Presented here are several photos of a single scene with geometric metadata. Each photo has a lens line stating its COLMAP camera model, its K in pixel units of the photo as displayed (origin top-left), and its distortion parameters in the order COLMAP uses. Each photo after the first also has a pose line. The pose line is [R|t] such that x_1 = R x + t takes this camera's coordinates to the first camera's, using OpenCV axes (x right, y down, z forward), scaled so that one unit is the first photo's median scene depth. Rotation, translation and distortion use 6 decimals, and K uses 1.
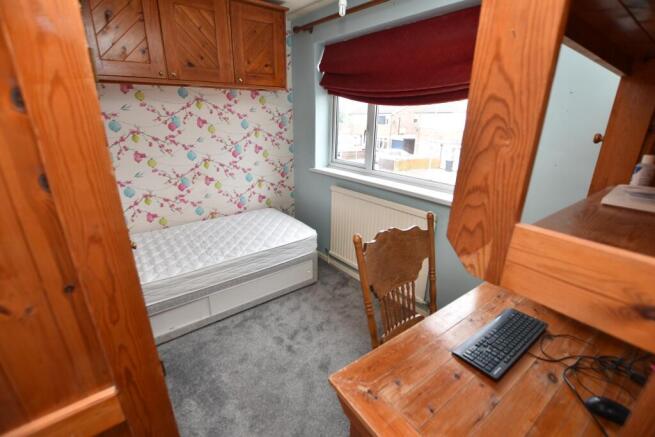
lens RADIAL K [[290.1, 0, 327.5], [0, 290.1, 218.5], [0, 0, 1]] dist [-0.022616, 0.000163]
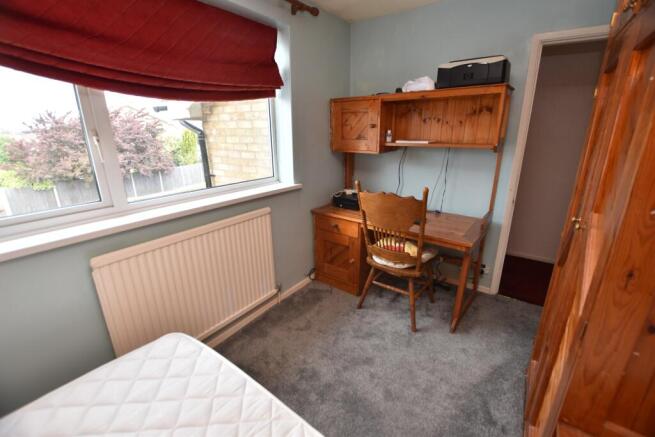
lens RADIAL K [[290.1, 0, 327.5], [0, 290.1, 218.5], [0, 0, 1]] dist [-0.022616, 0.000163]
pose [[-0.290651, -0.289109, 0.912106, -0.540070], [0.300830, 0.877308, 0.373941, -0.249160], [-0.908308, 0.383075, -0.168017, 0.782467]]
